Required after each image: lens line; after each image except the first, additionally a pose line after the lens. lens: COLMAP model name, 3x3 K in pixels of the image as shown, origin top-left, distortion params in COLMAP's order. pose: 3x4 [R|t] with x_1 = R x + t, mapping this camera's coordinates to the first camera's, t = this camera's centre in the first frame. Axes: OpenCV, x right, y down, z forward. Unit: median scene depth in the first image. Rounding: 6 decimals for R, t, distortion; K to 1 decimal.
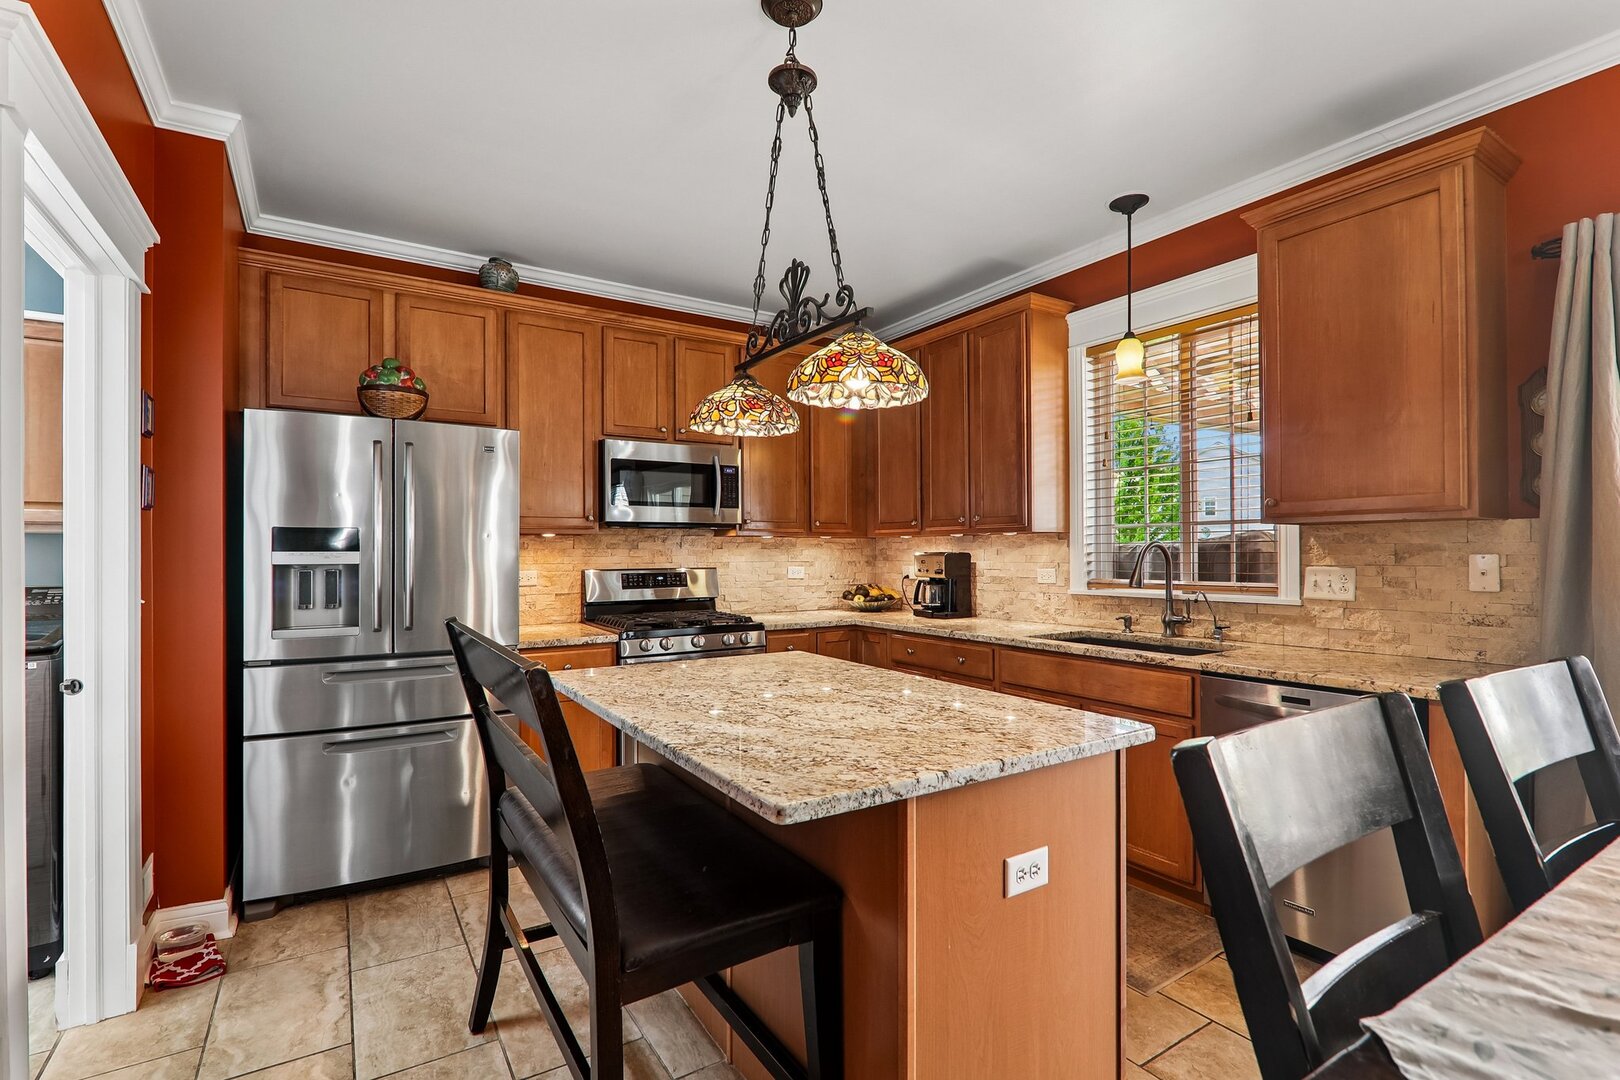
lens RADIAL K [[754.2, 0, 809.3], [0, 754.2, 552.9], [0, 0, 1]] dist [-0.019395, 0.001975]
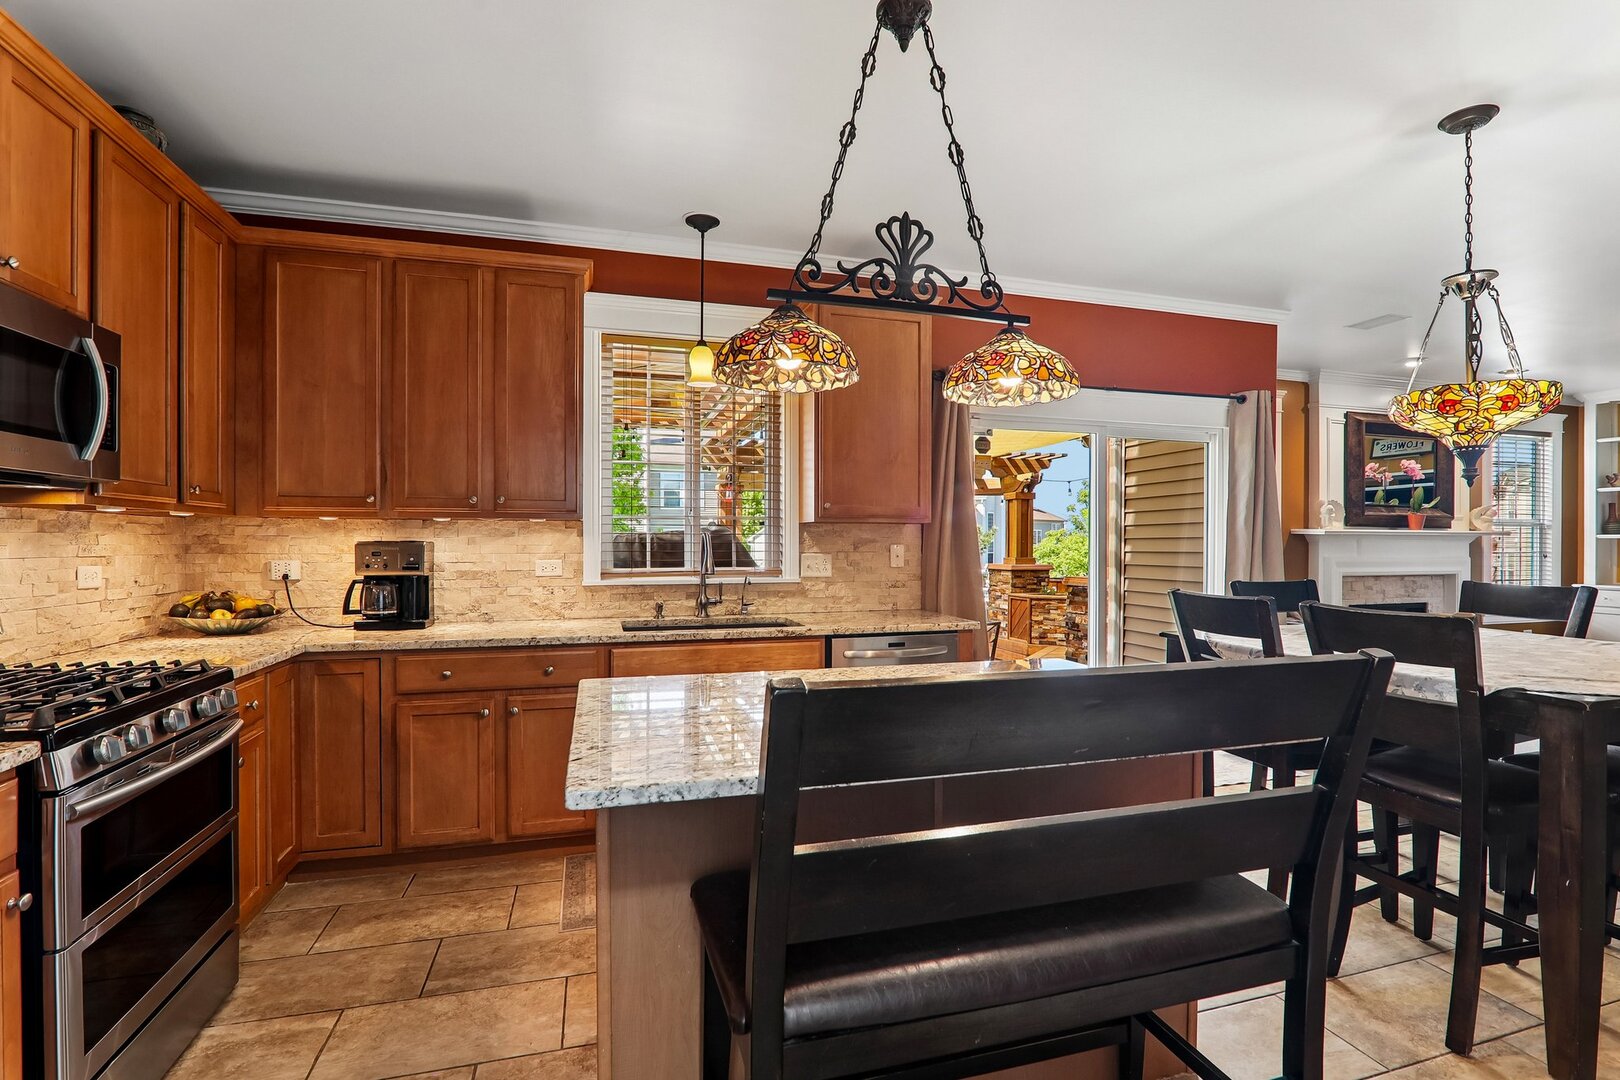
lens RADIAL K [[754.2, 0, 809.0], [0, 754.2, 550.9], [0, 0, 1]] dist [-0.019395, 0.001975]
pose [[0.278985, -0.005017, 0.960282, -0.490222], [-0.002305, 0.999980, 0.005894, 0.004147], [-0.960293, -0.003858, 0.278968, 0.461849]]
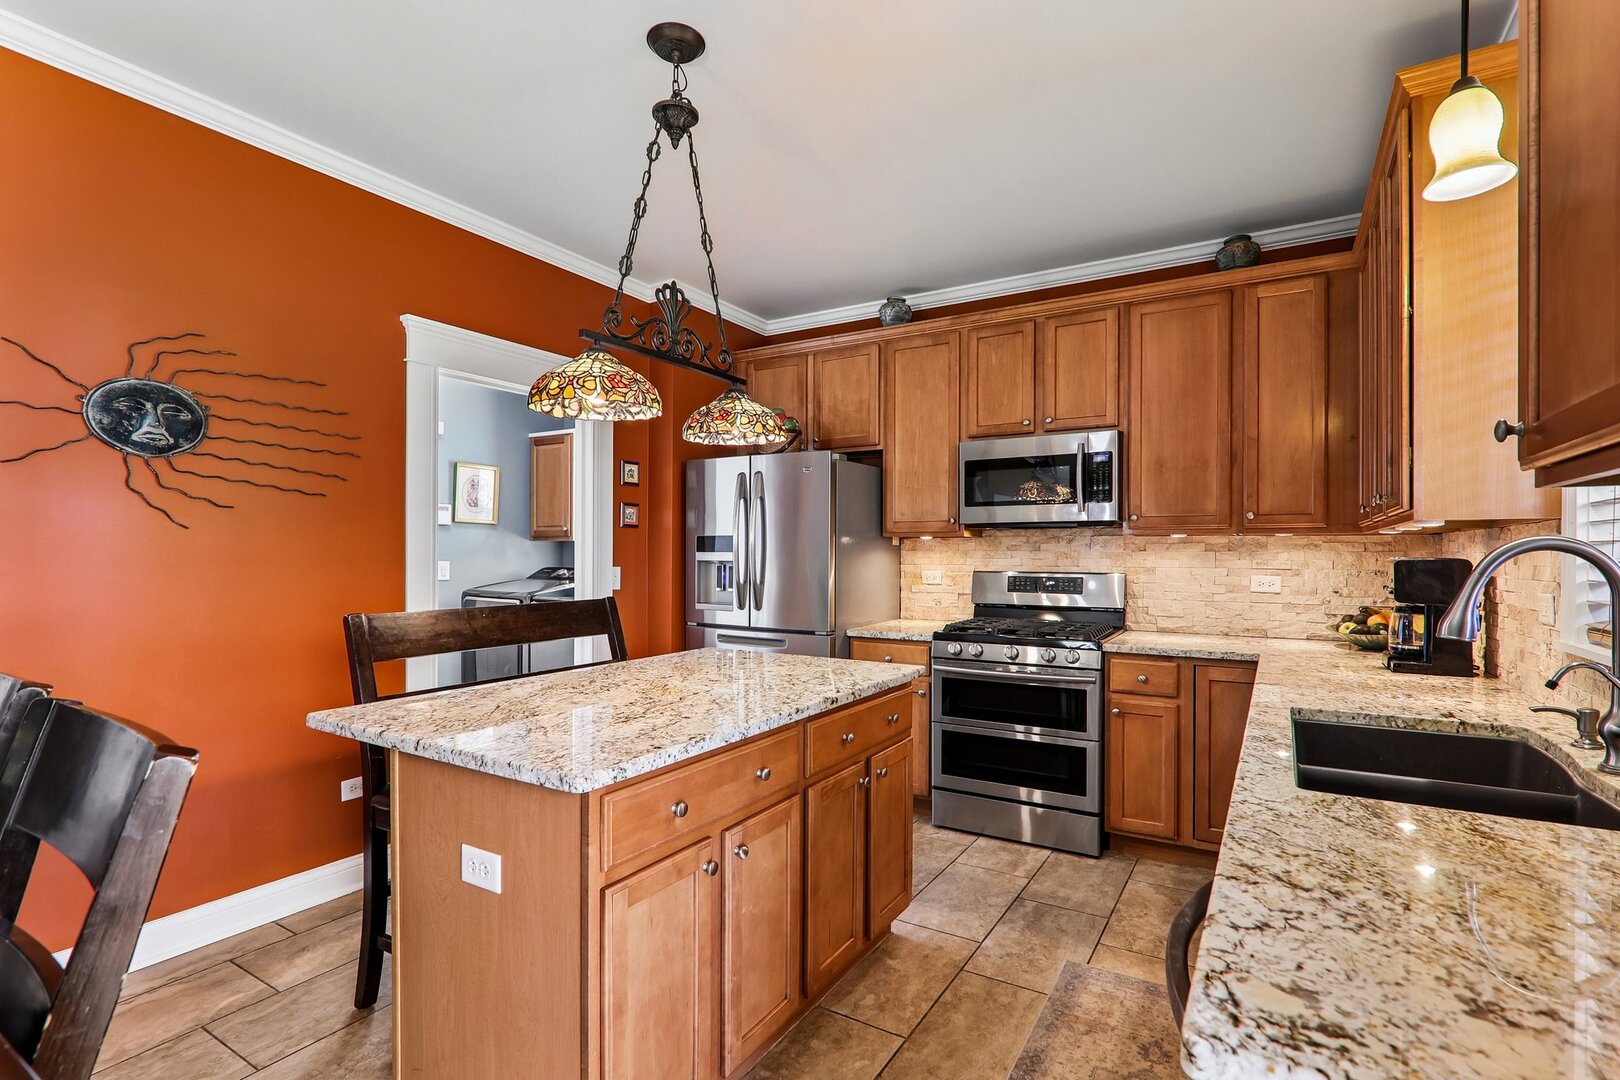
lens RADIAL K [[754.2, 0, 821.8], [0, 754.2, 559.4], [0, 0, 1]] dist [-0.019395, 0.001975]
pose [[0.443494, 0.012756, -0.896186, 0.560044], [-0.005823, 0.999919, 0.011351, -0.004035], [0.896258, 0.000184, 0.443532, 0.384820]]
